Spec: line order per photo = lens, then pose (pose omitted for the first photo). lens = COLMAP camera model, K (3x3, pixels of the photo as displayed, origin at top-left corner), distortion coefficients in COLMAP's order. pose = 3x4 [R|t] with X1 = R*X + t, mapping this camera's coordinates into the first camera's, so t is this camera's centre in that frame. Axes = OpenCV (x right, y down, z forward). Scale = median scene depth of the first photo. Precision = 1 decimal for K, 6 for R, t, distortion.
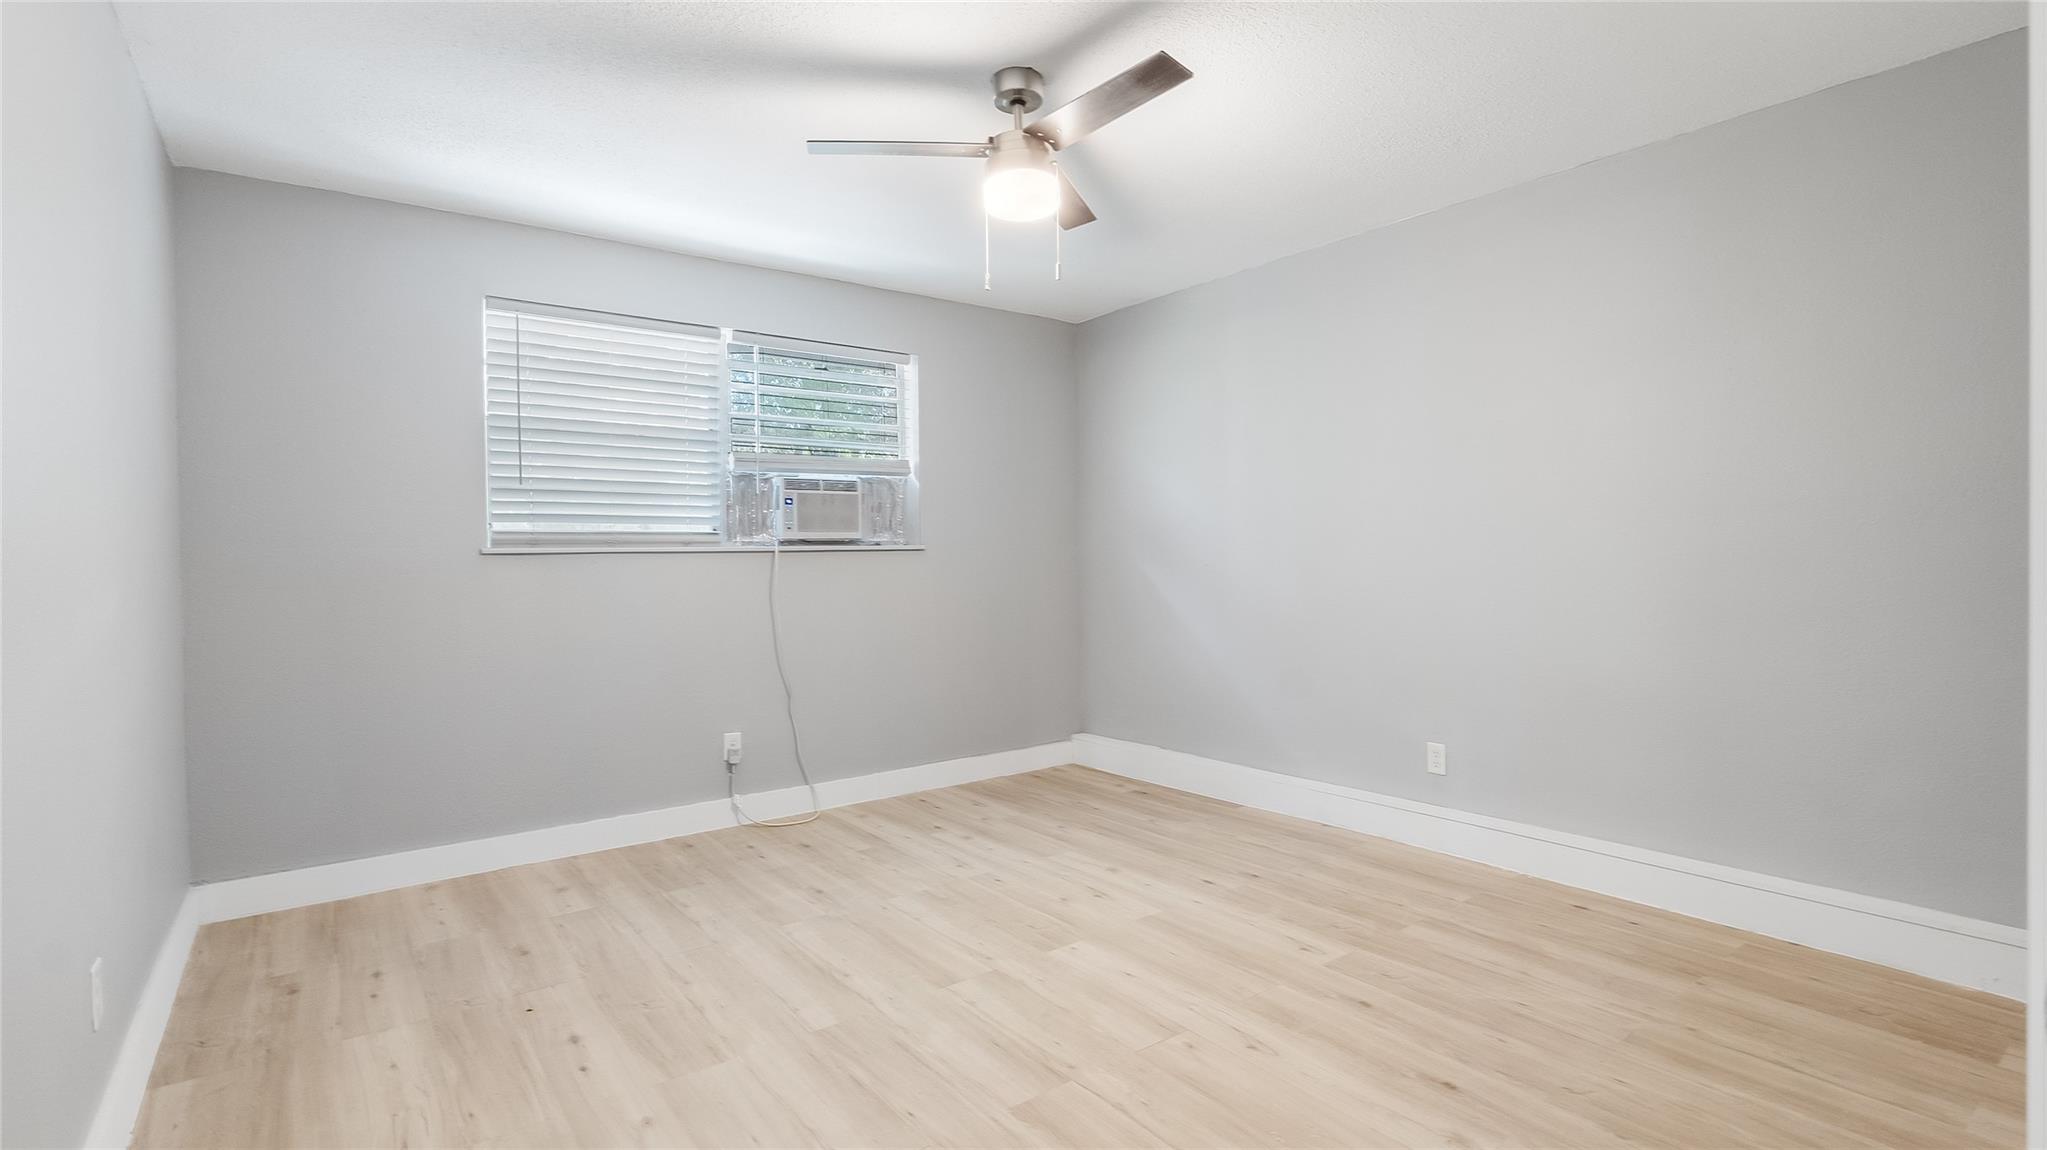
lens RADIAL K [[957.0, 0, 1021.9], [0, 957.0, 585.8], [0, 0, 1]] dist [-0.008016, 0.001432]
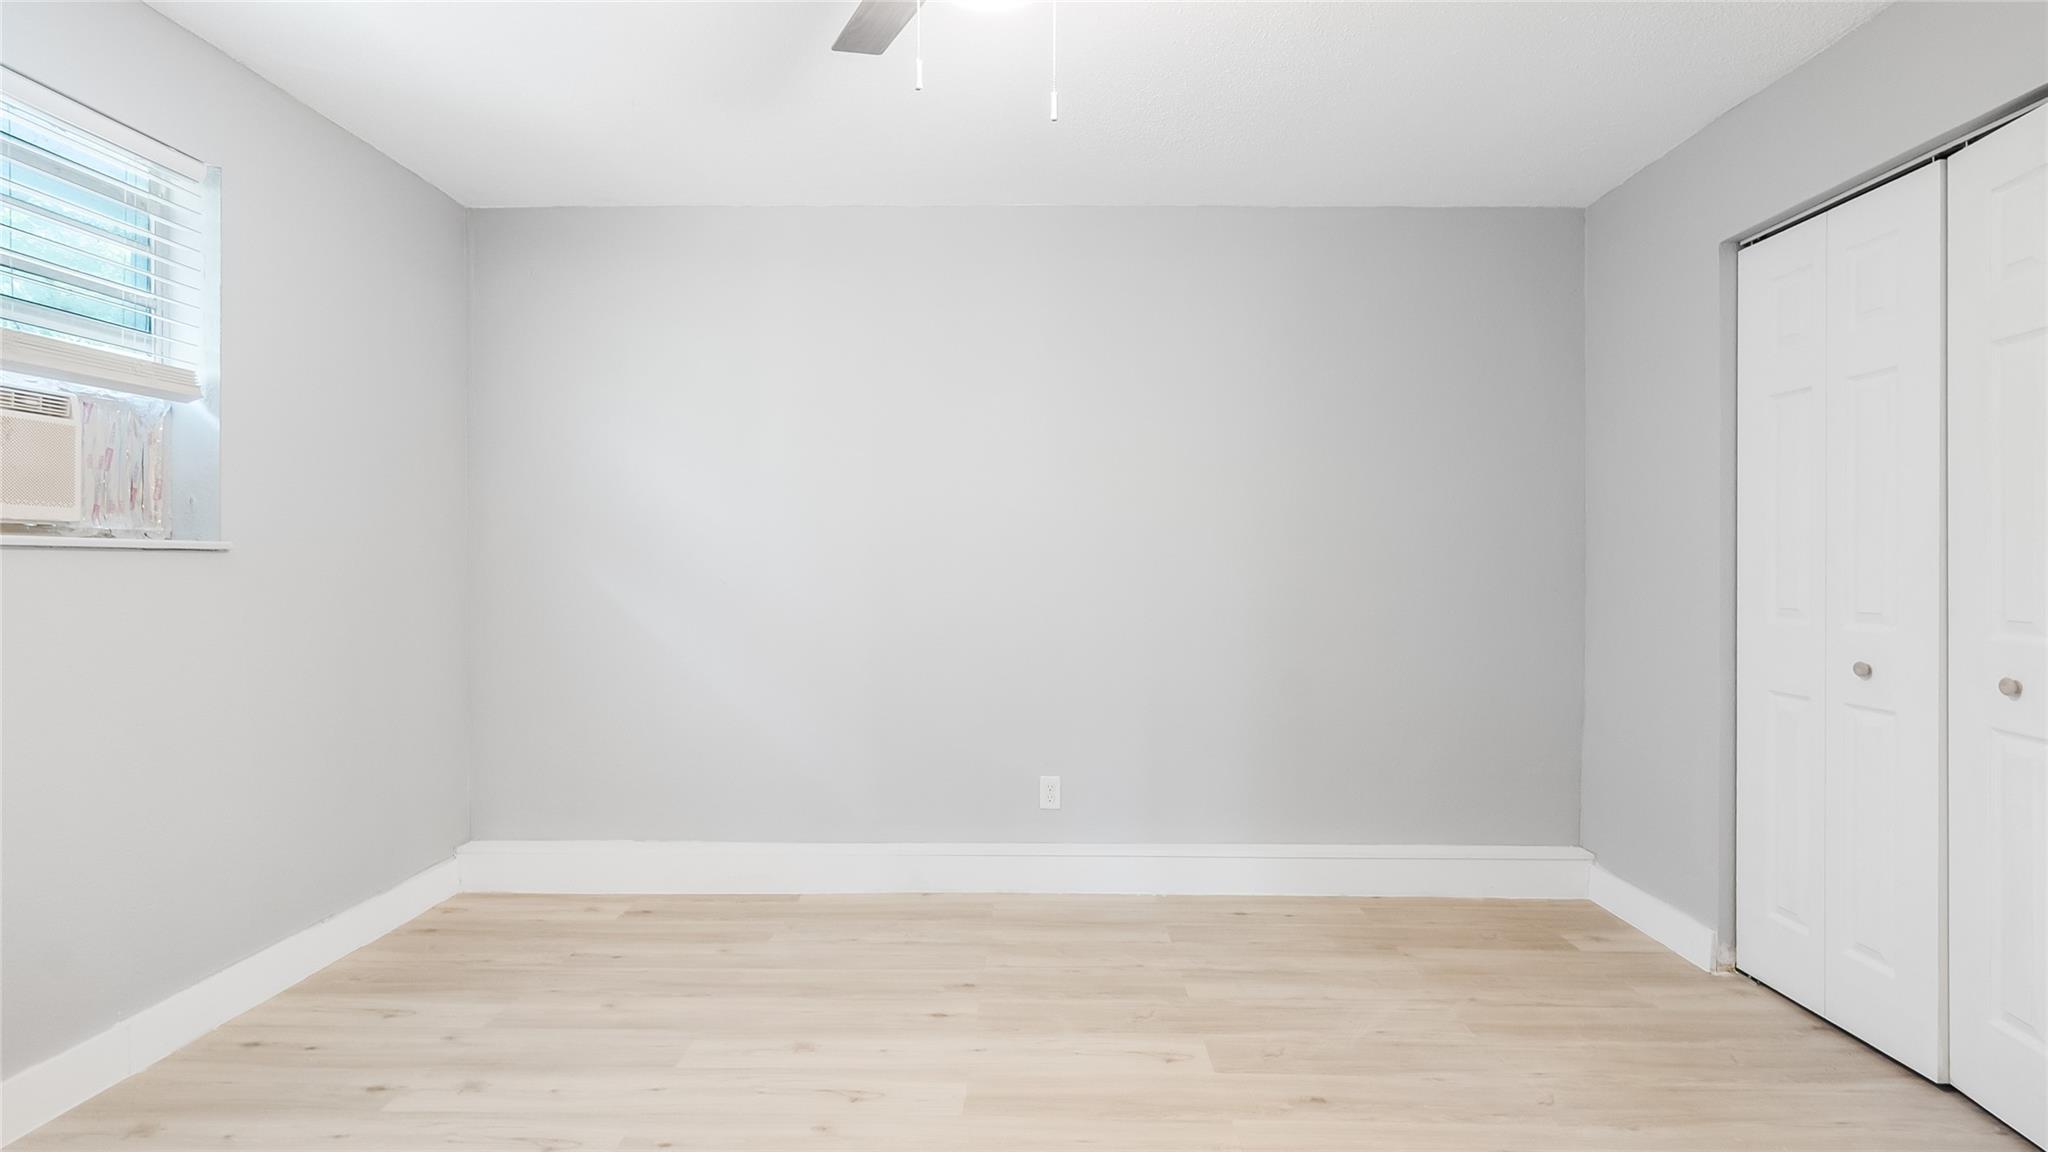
lens RADIAL K [[957.5, 0, 1032.1], [0, 957.5, 569.2], [0, 0, 1]] dist [-0.008016, 0.001432]
pose [[0.609924, 0.013336, 0.792347, -0.312976], [0.013356, 0.999543, -0.027104, -0.009581], [-0.792347, 0.027114, 0.609468, 0.442041]]
